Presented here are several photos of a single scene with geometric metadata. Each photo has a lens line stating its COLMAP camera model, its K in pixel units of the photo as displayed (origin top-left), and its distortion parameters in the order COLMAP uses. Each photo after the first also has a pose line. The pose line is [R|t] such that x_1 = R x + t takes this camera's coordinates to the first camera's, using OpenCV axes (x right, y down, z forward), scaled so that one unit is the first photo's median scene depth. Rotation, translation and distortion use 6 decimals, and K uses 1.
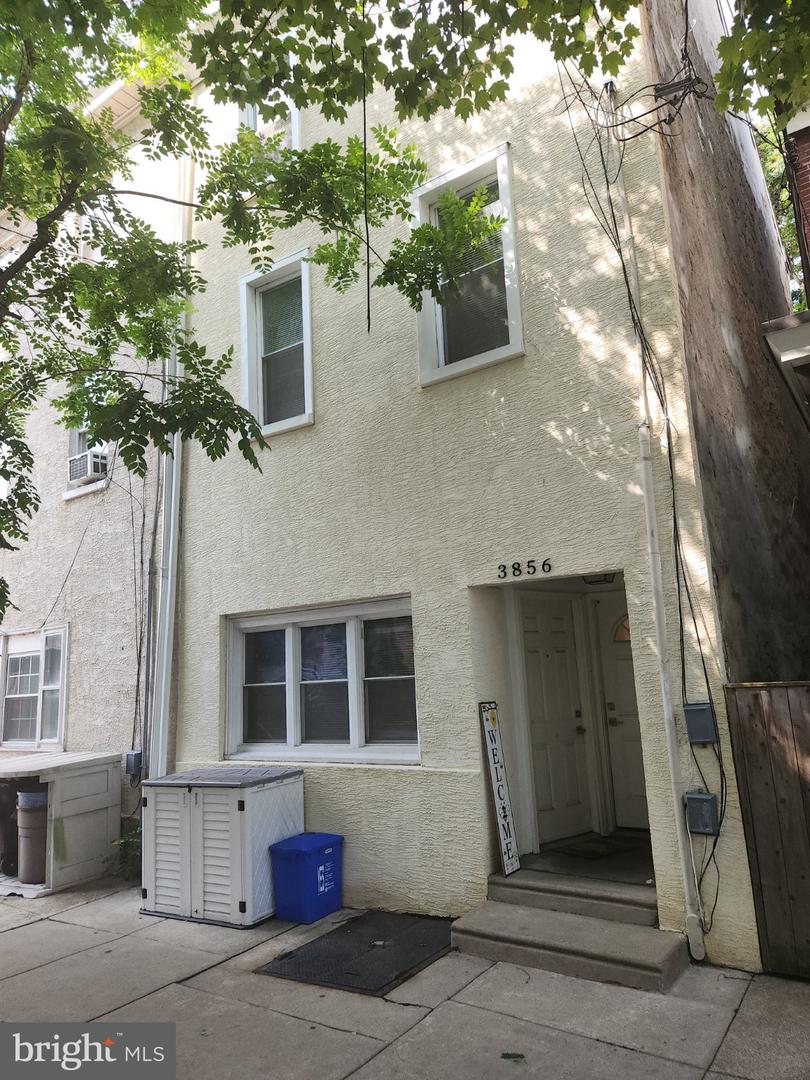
lens RADIAL K [[721.3, 0, 407.4], [0, 721.3, 540.9], [0, 0, 1]] dist [0.073541, -0.058955]
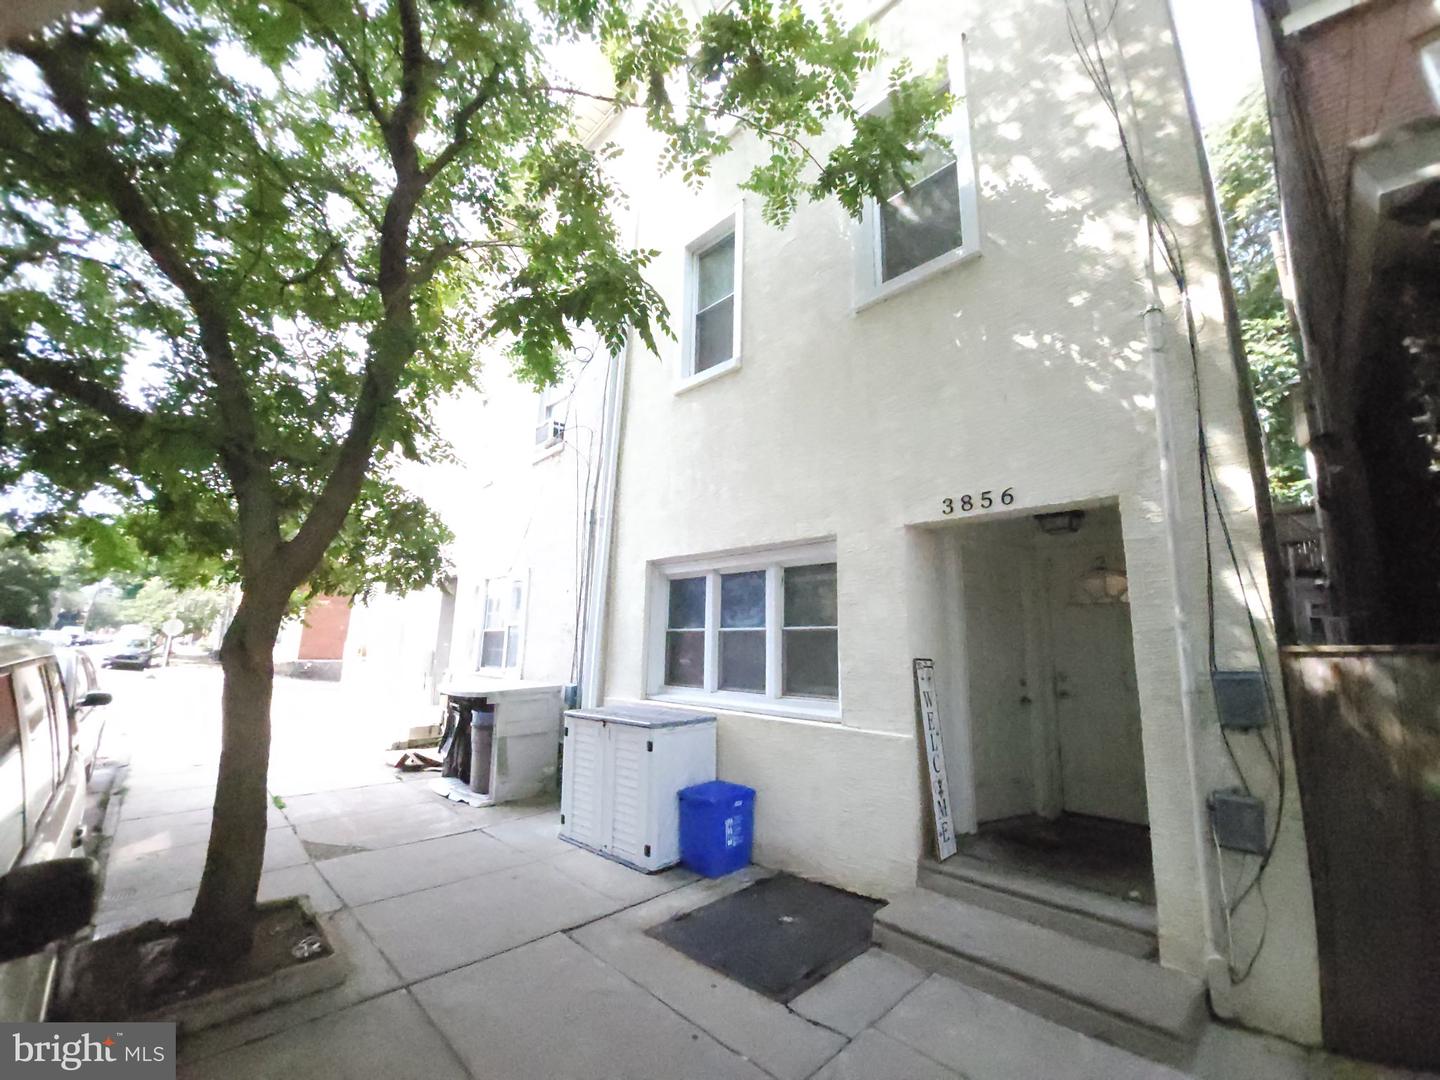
lens RADIAL K [[572.7, 0, 715.9], [0, 572.7, 541.3], [0, 0, 1]] dist [-0.008461, -0.005591]
pose [[0.979915, 0.032634, -0.196728, -0.002351], [-0.032344, 0.999466, 0.004685, 0.085182], [0.196776, 0.001772, 0.980447, 0.275972]]
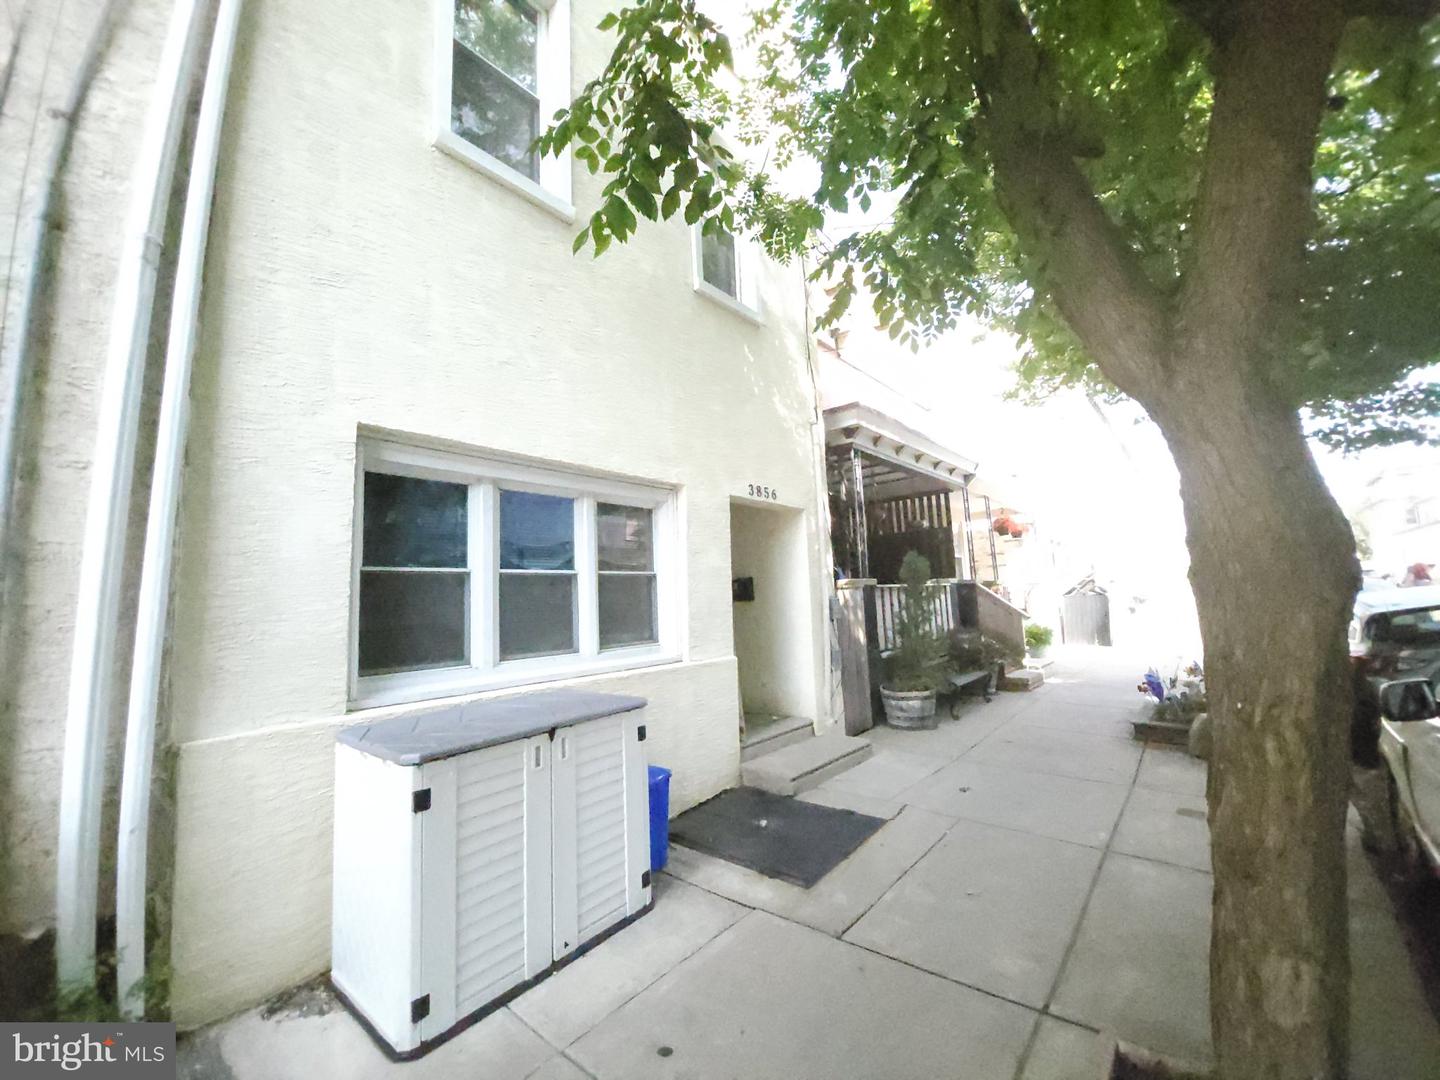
lens RADIAL K [[572.7, 0, 713.1], [0, 572.7, 543.8], [0, 0, 1]] dist [-0.008461, -0.005591]
pose [[0.107781, 0.146860, 0.983268, -0.759030], [-0.143814, 0.980930, -0.130747, 0.251400], [-0.983718, -0.127316, 0.126846, 0.889798]]
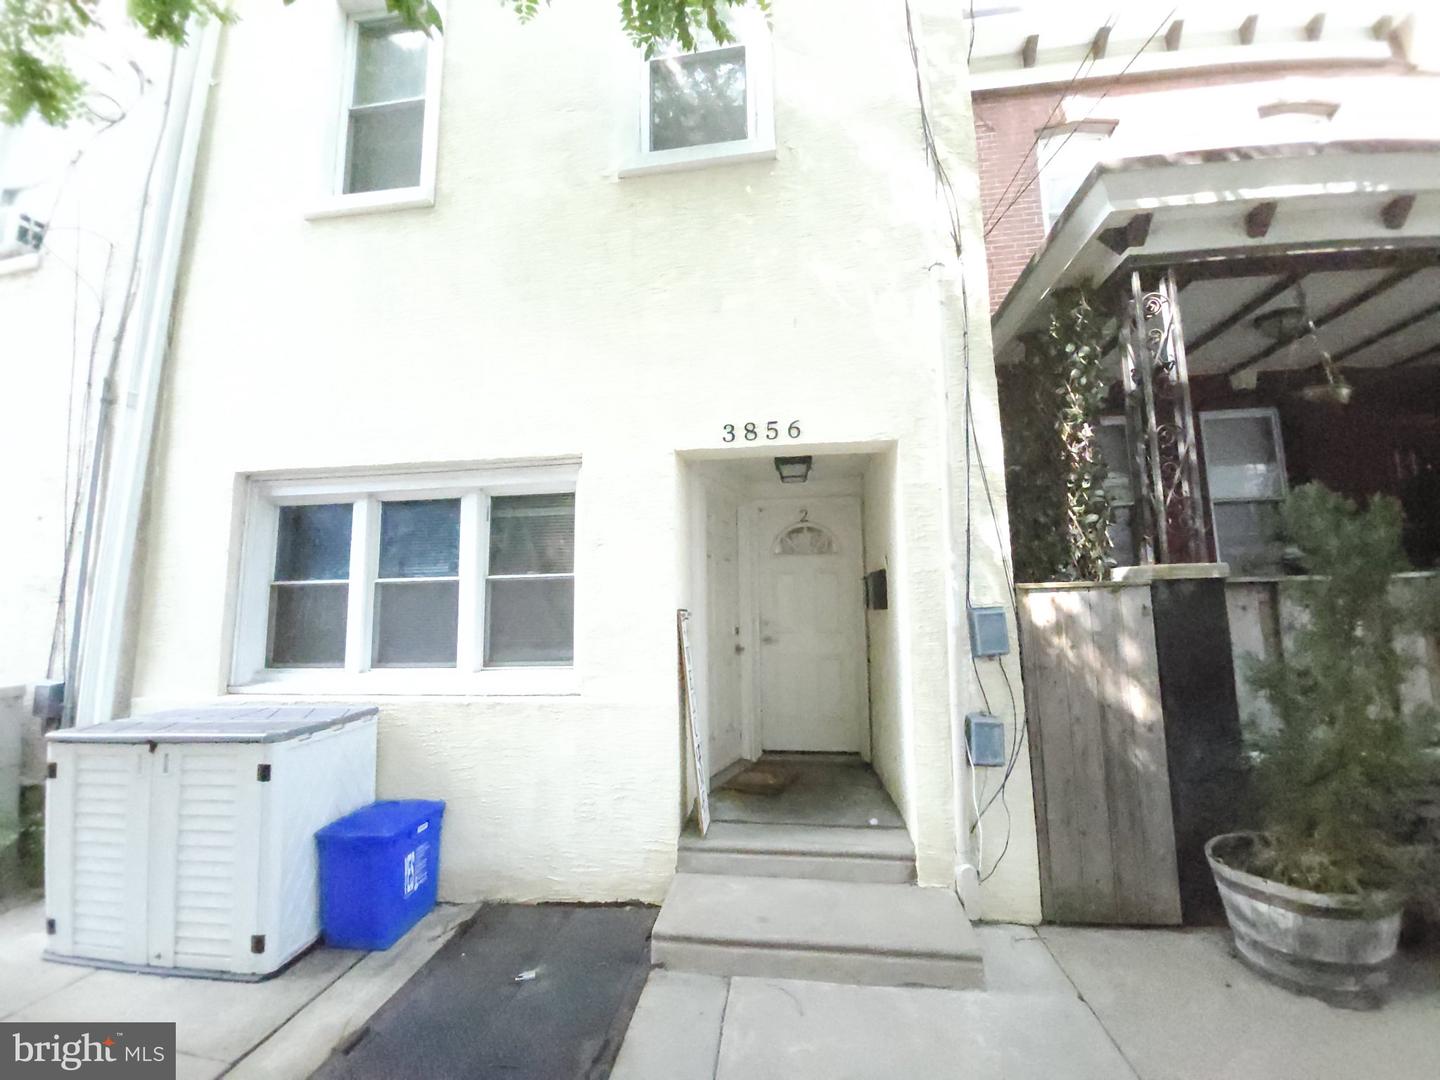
lens RADIAL K [[572.7, 0, 717.7], [0, 572.7, 541.5], [0, 0, 1]] dist [-0.008461, -0.005591]
pose [[0.891206, 0.083698, 0.445810, -0.123434], [-0.106543, 0.993958, 0.026378, 0.131631], [-0.440909, -0.071007, 0.894739, 0.455606]]
